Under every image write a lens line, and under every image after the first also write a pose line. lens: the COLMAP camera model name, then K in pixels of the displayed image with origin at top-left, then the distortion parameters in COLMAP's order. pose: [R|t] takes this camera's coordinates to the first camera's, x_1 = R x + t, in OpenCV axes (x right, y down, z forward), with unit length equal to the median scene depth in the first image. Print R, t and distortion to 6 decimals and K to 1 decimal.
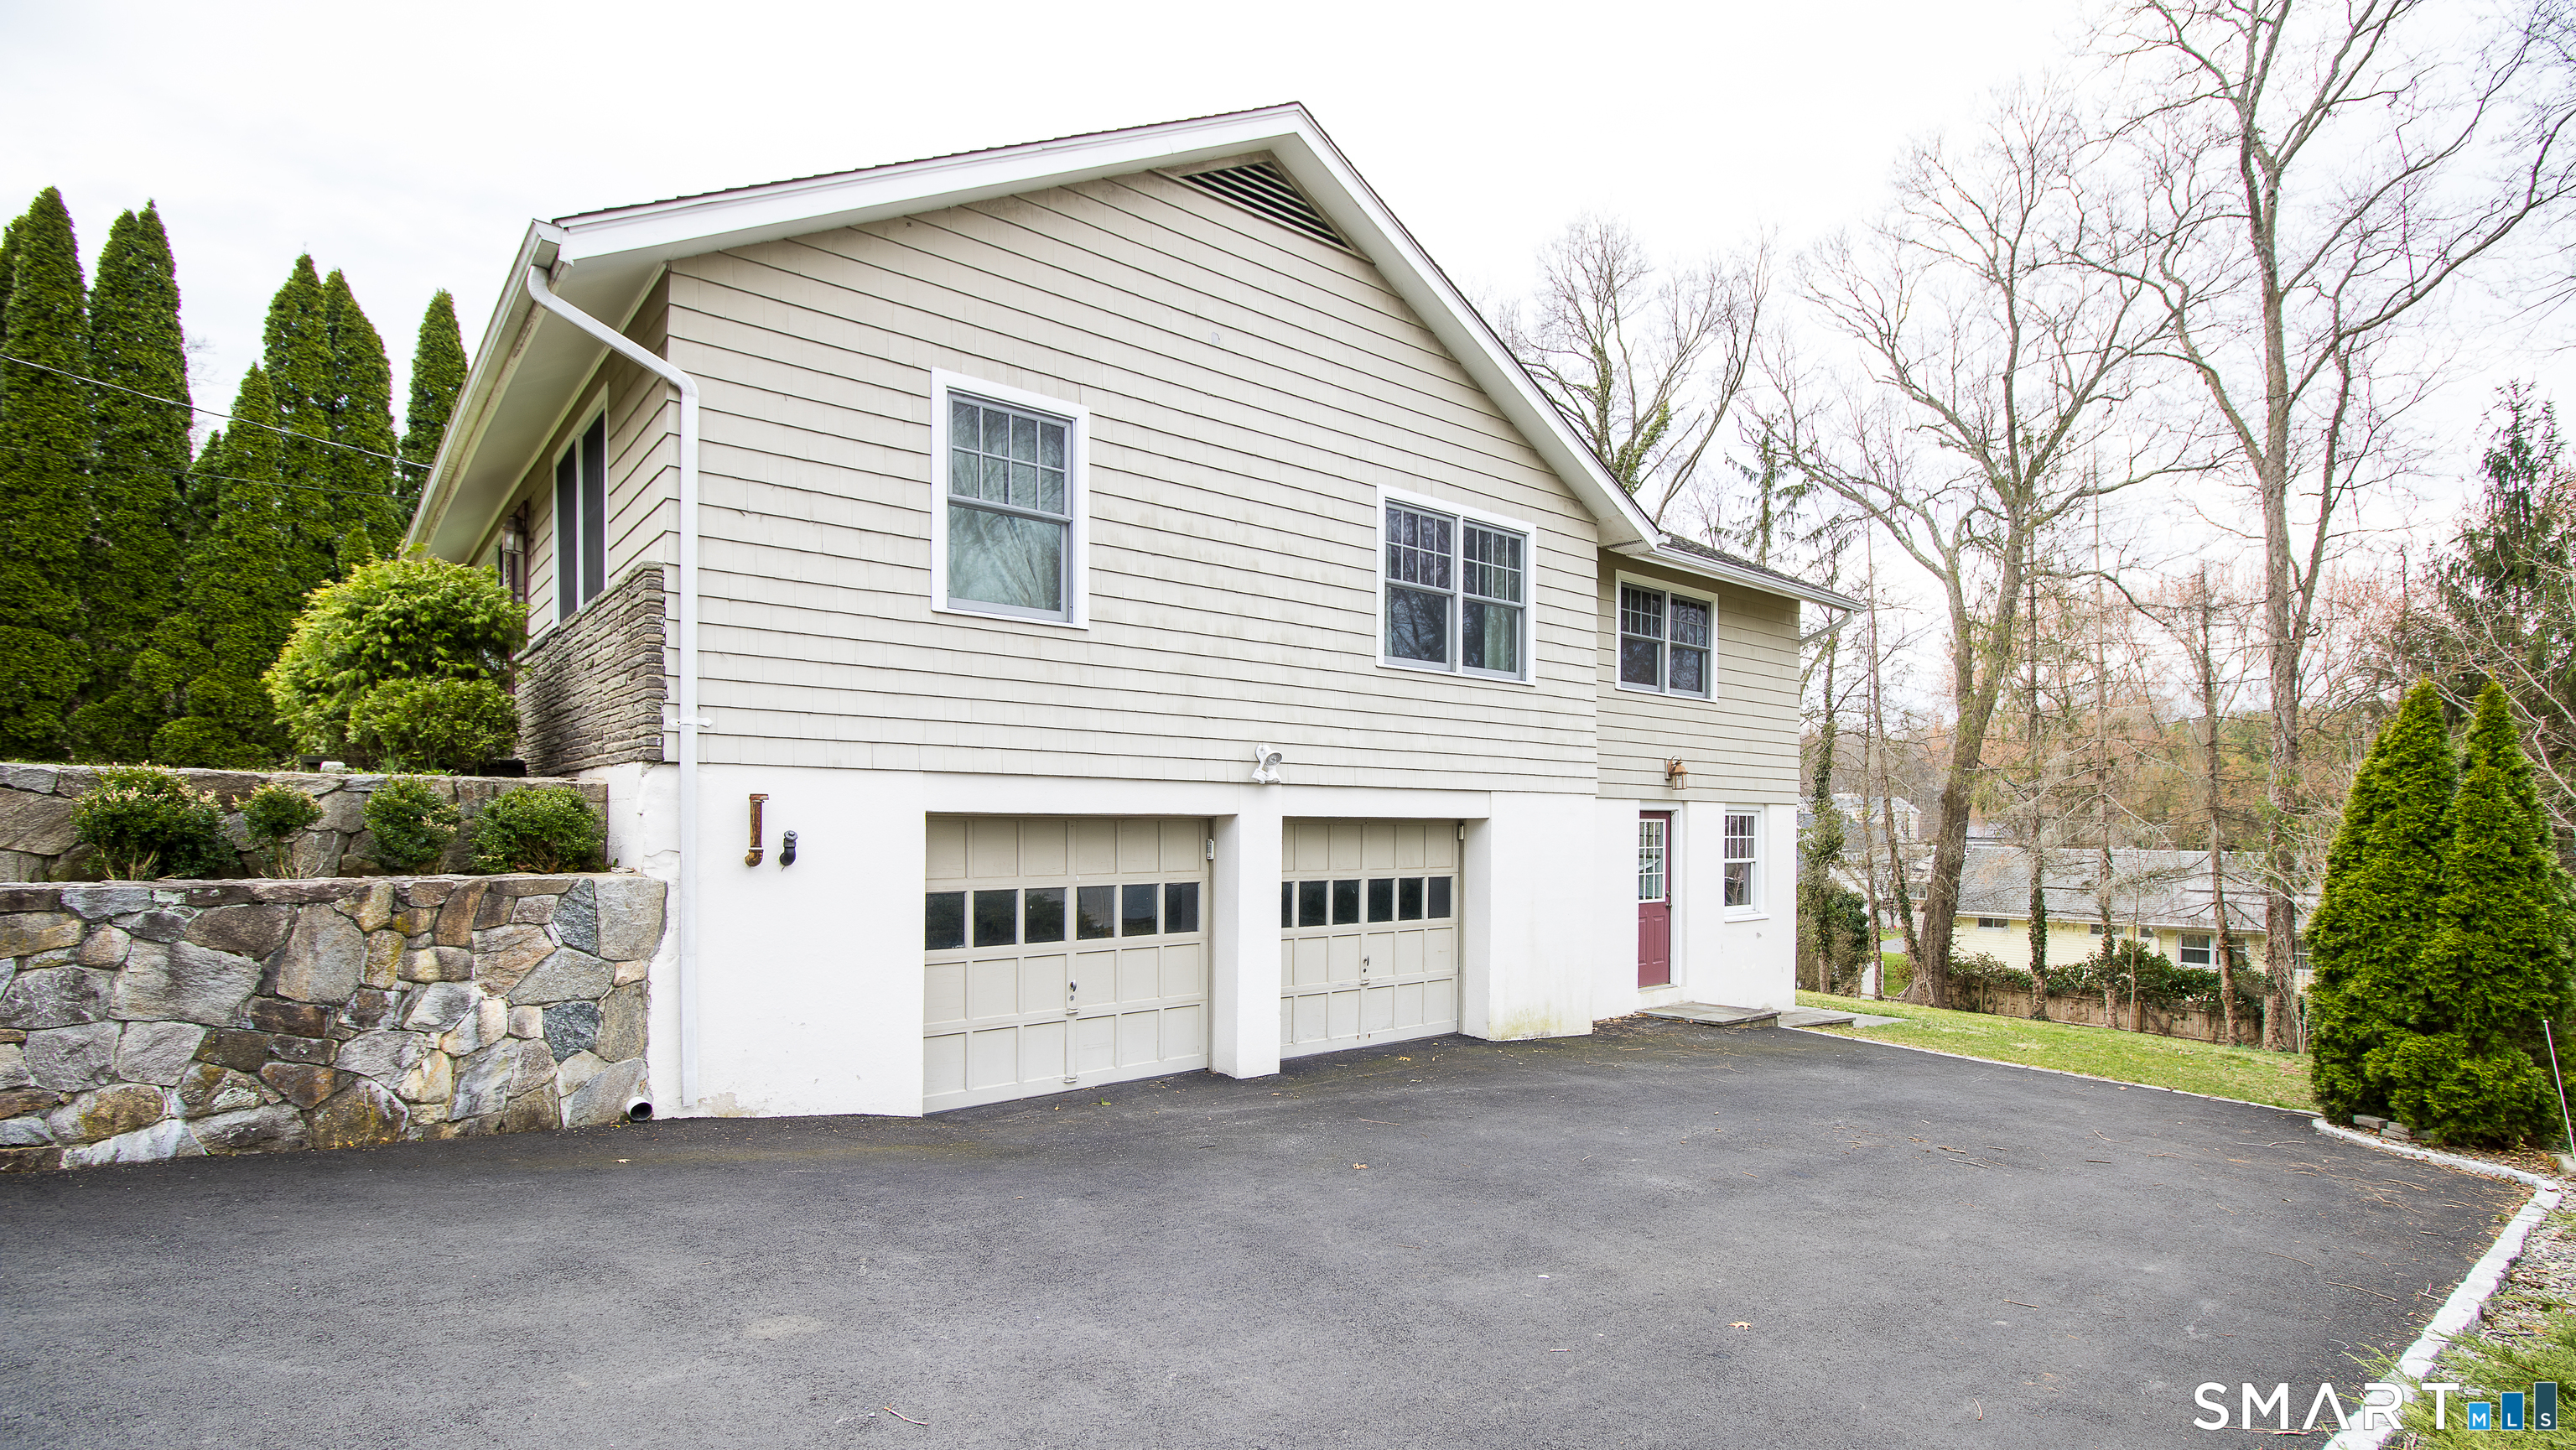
lens RADIAL K [[1202.5, 0, 1293.0], [0, 1202.5, 840.7], [0, 0, 1]] dist [-0.017228, -0.004609]
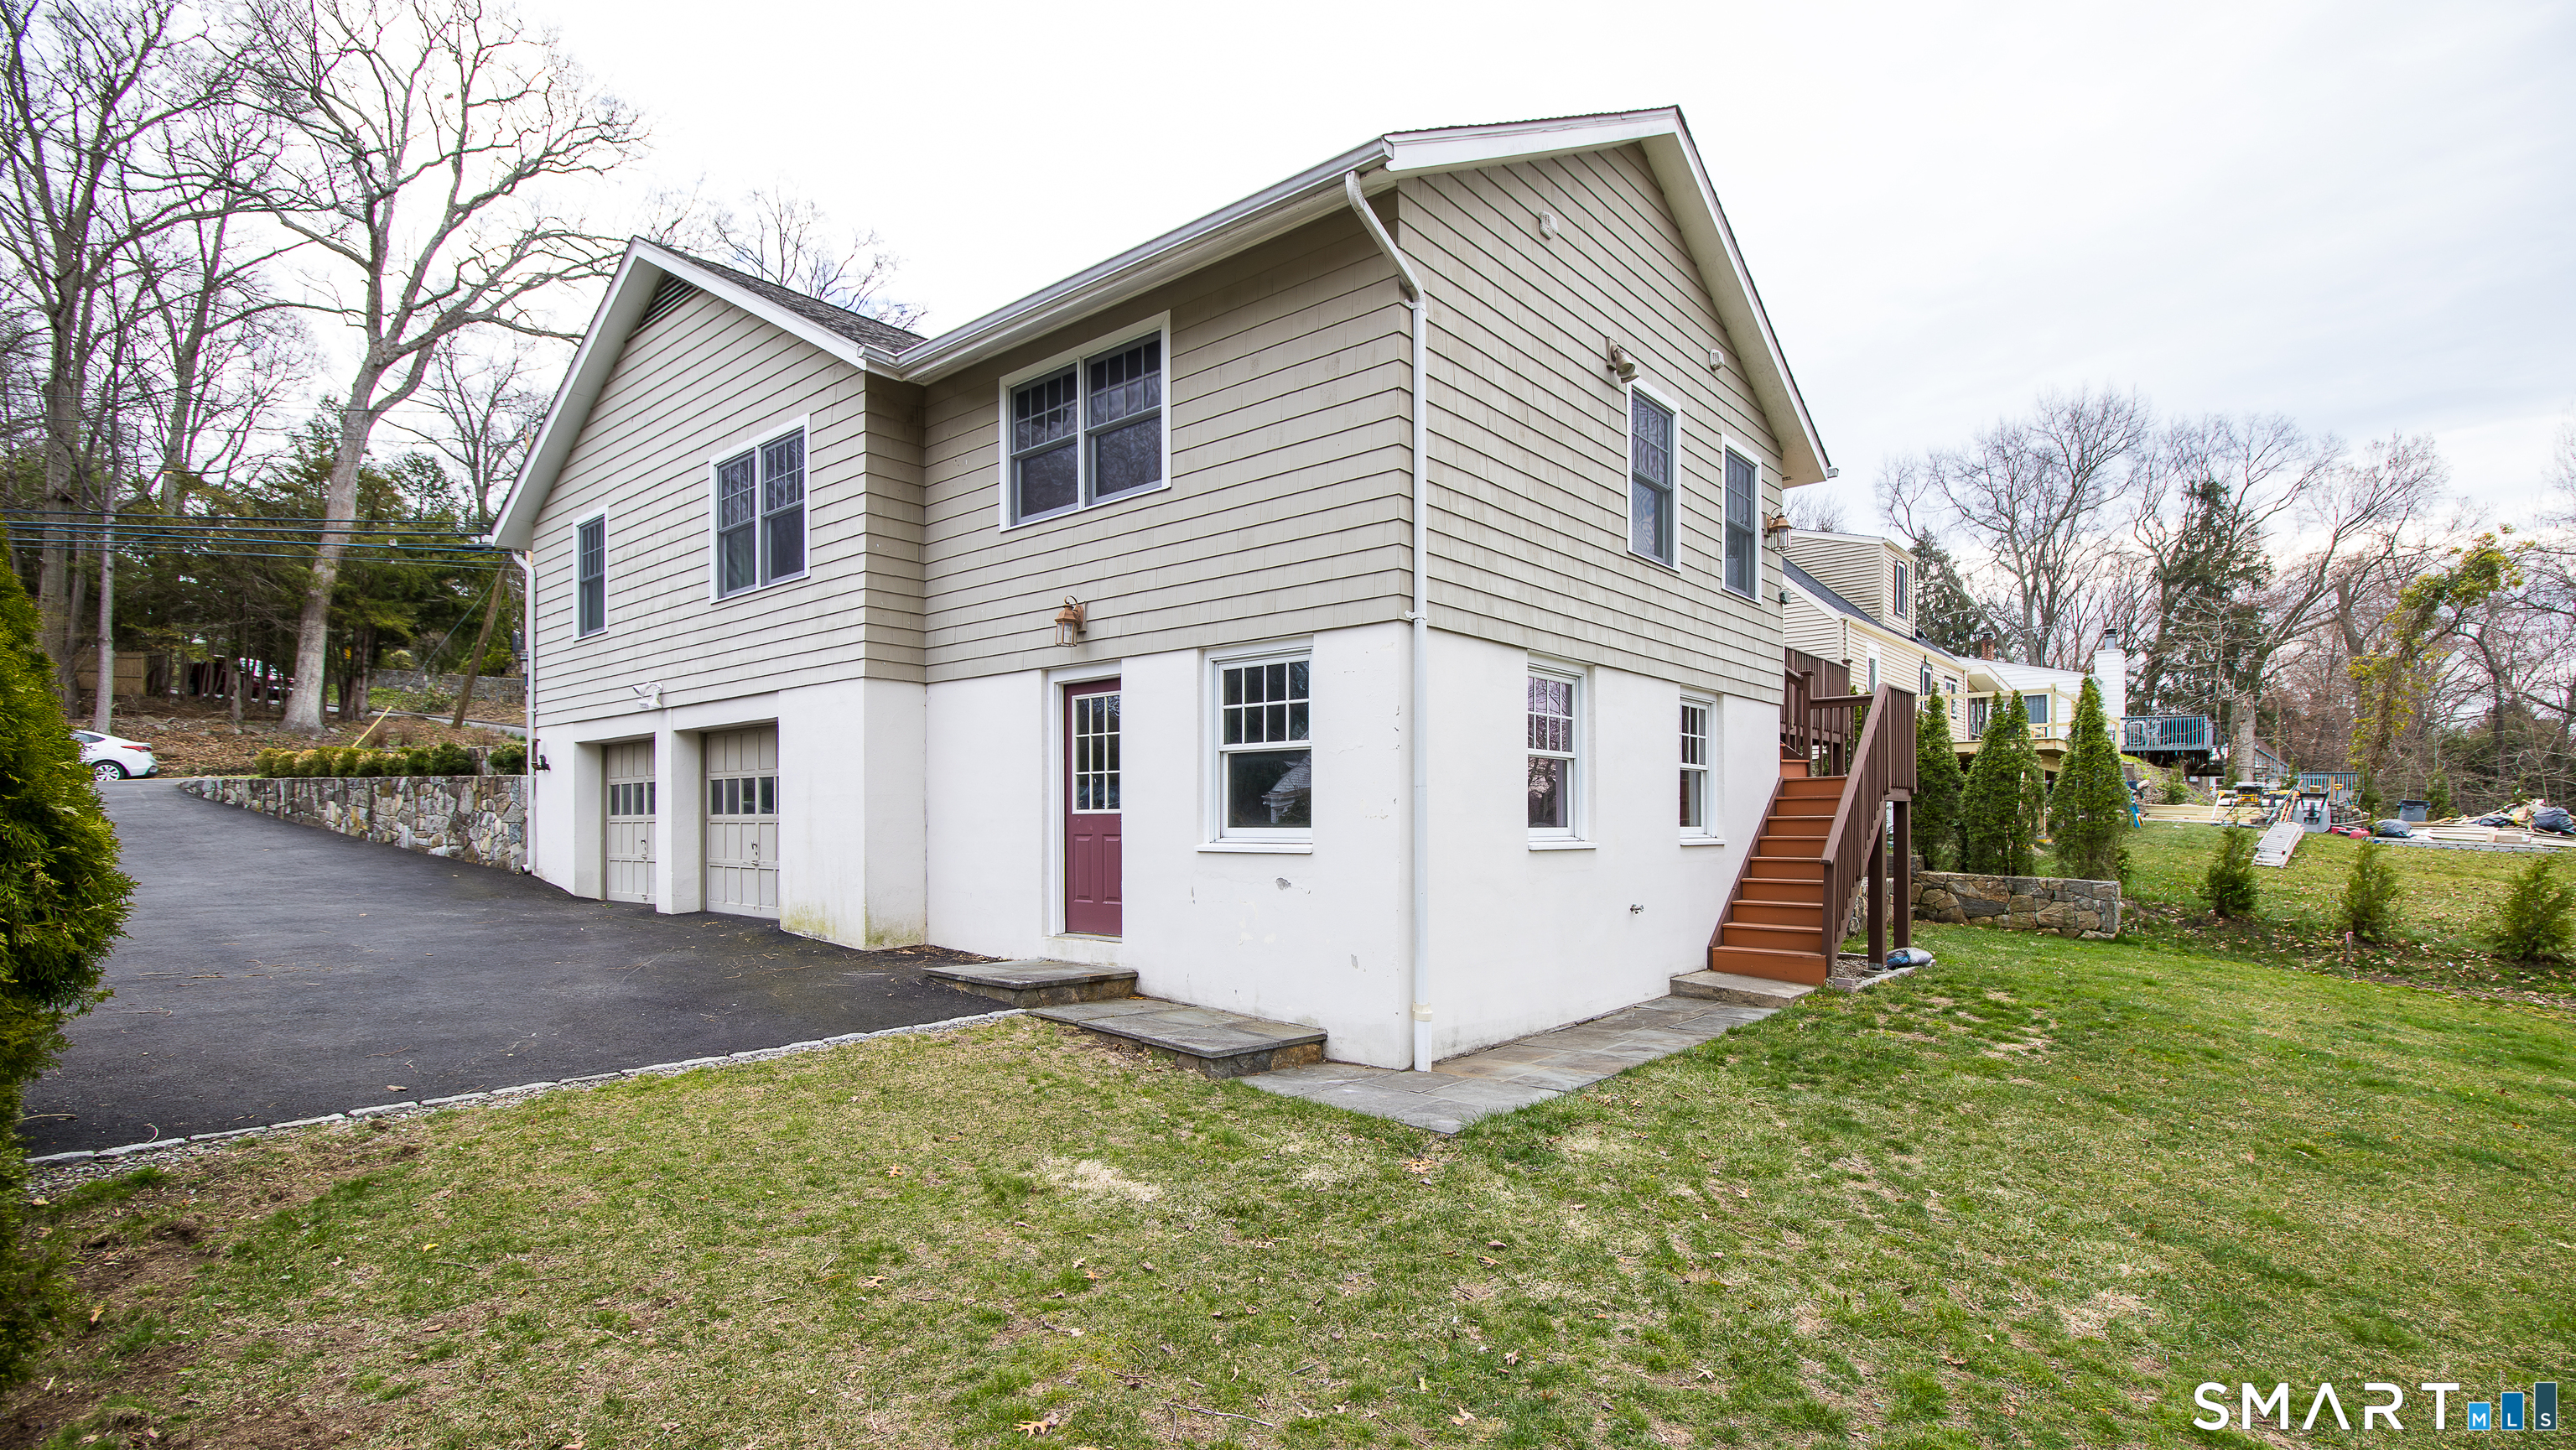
lens RADIAL K [[1202.5, 0, 1292.2], [0, 1202.5, 805.7], [0, 0, 1]] dist [-0.017228, -0.004609]
pose [[0.165001, -0.019829, -0.986094, 0.548779], [-0.010420, 0.999707, -0.021846, 0.033438], [0.986238, 0.013880, 0.164746, 0.549269]]
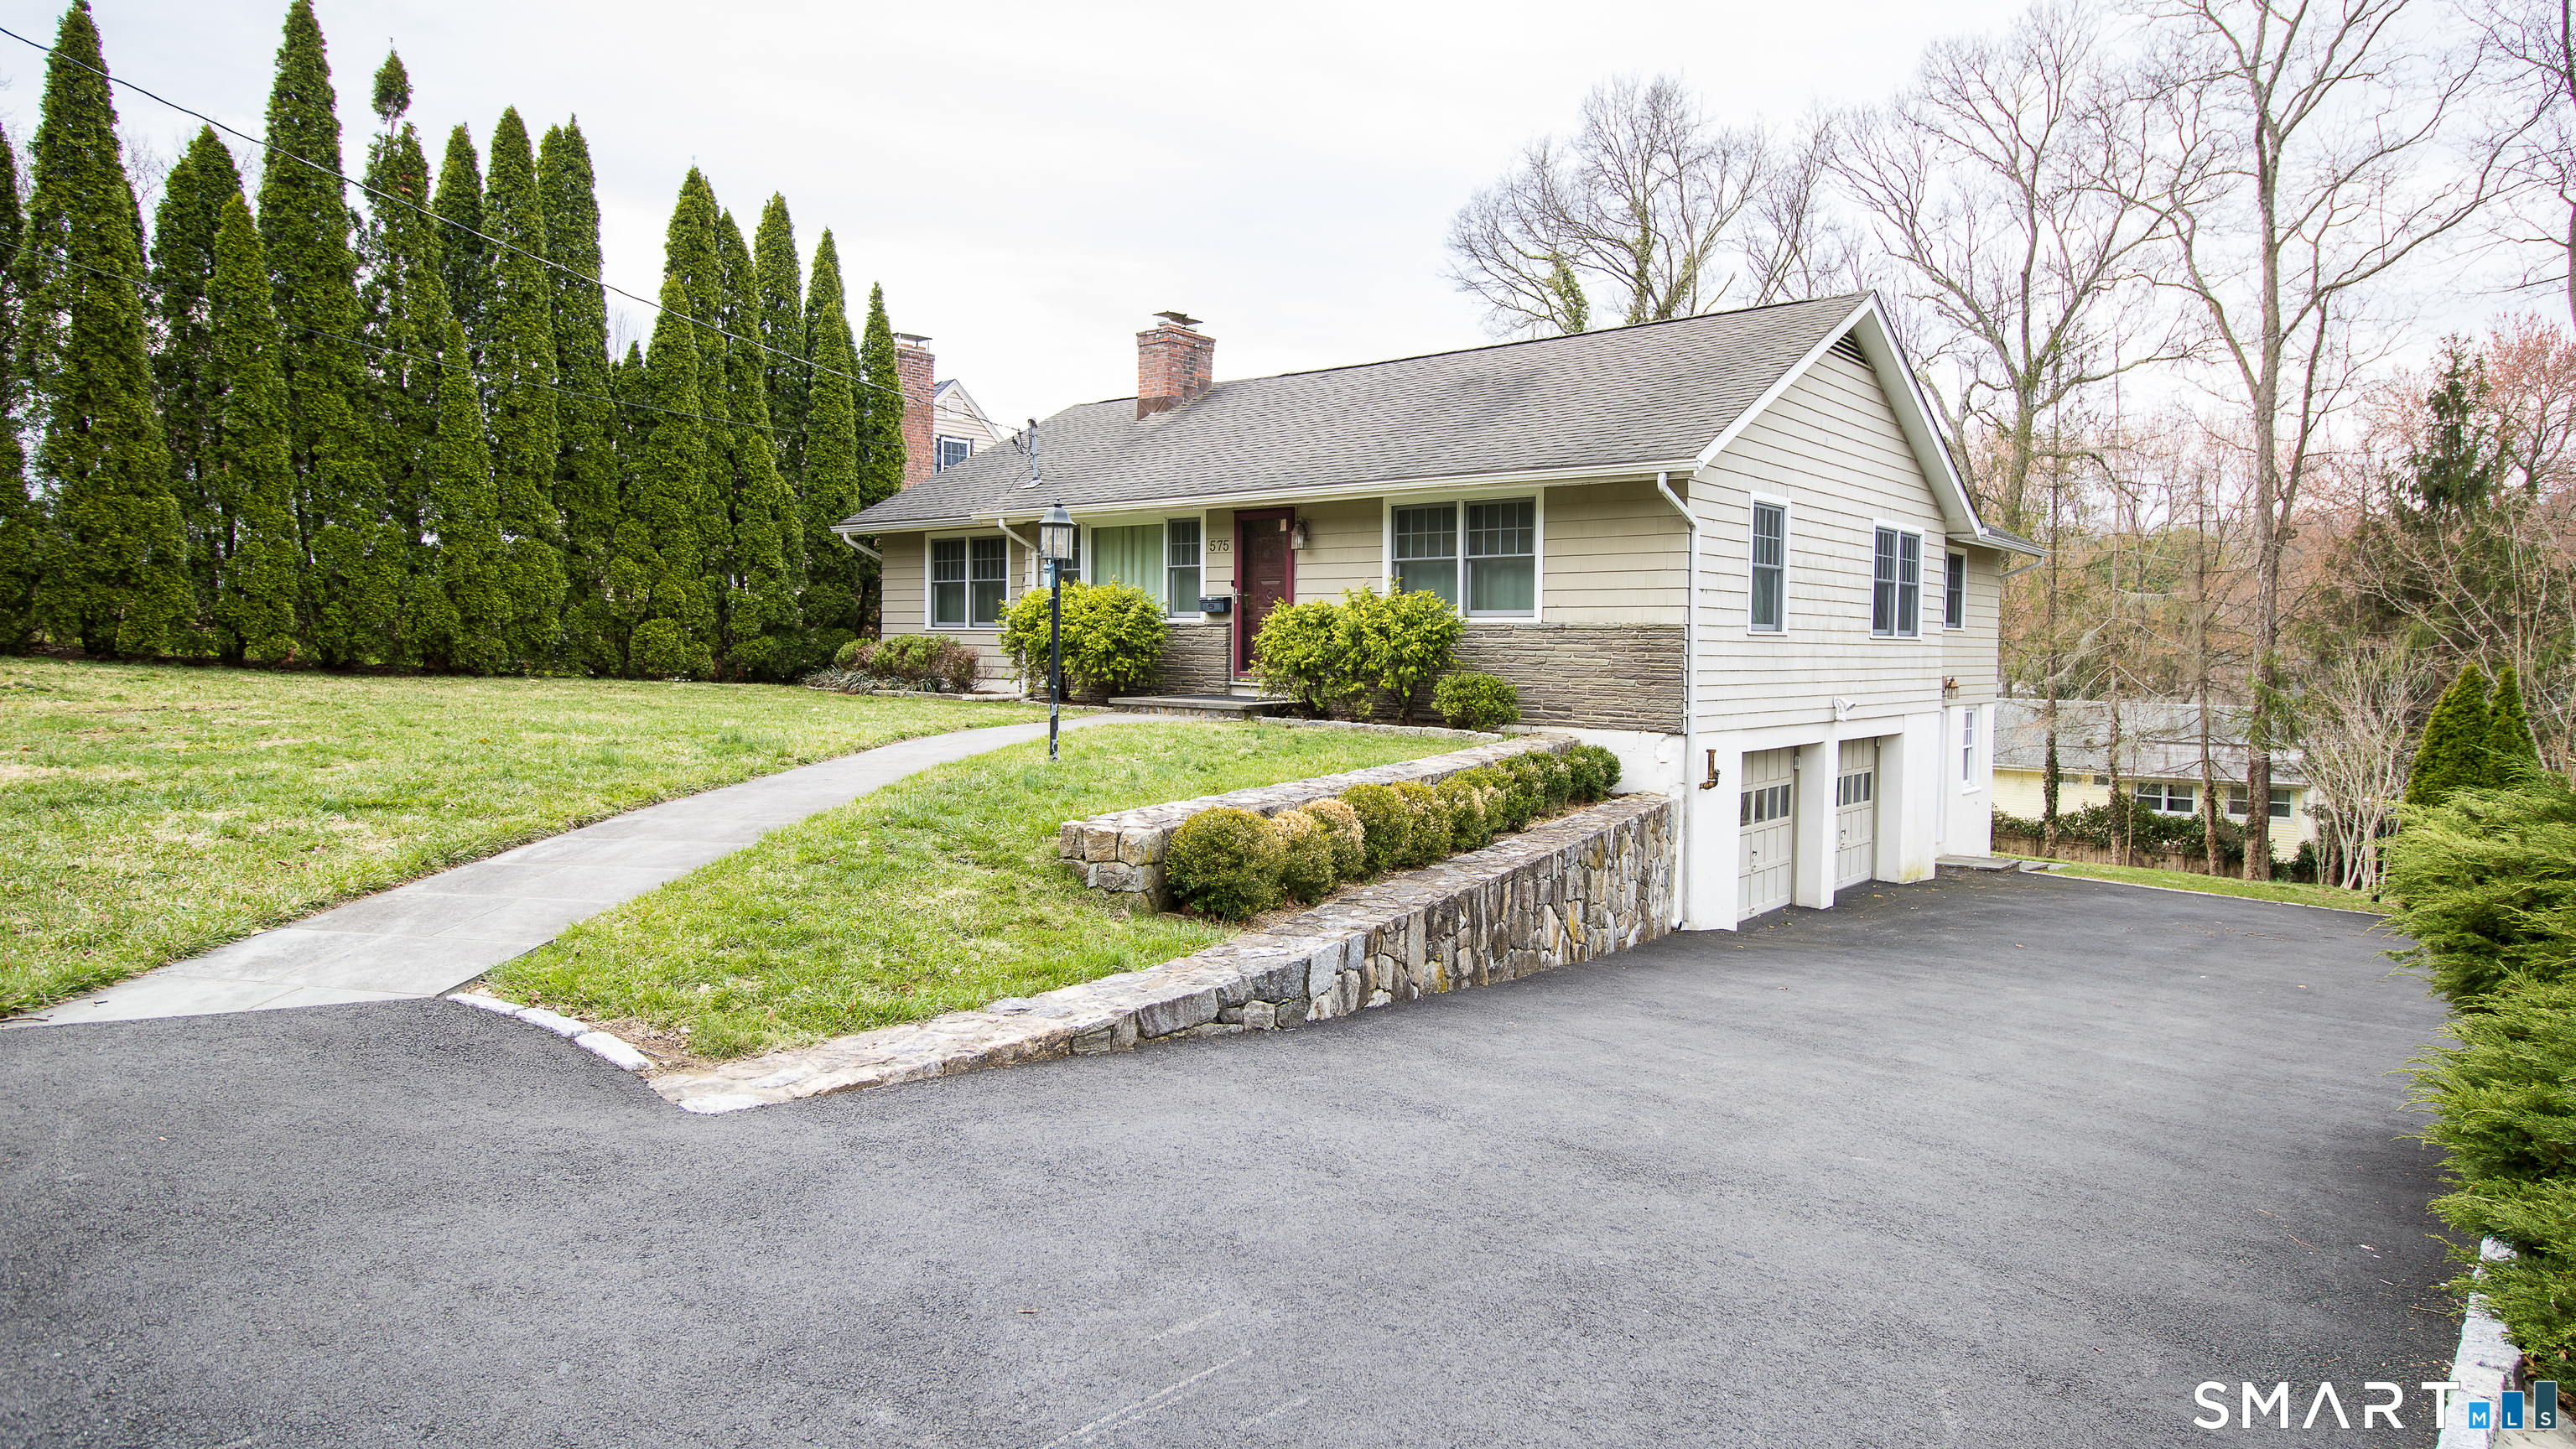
lens RADIAL K [[1482.7, 0, 1294.8], [0, 1482.7, 706.9], [0, 0, 1]] dist [-0.011512, 0.002008]
pose [[0.983779, -0.001134, 0.179380, -0.392150], [-0.004607, 0.999490, 0.031584, -0.045333], [-0.179324, -0.031898, 0.983273, -0.285888]]
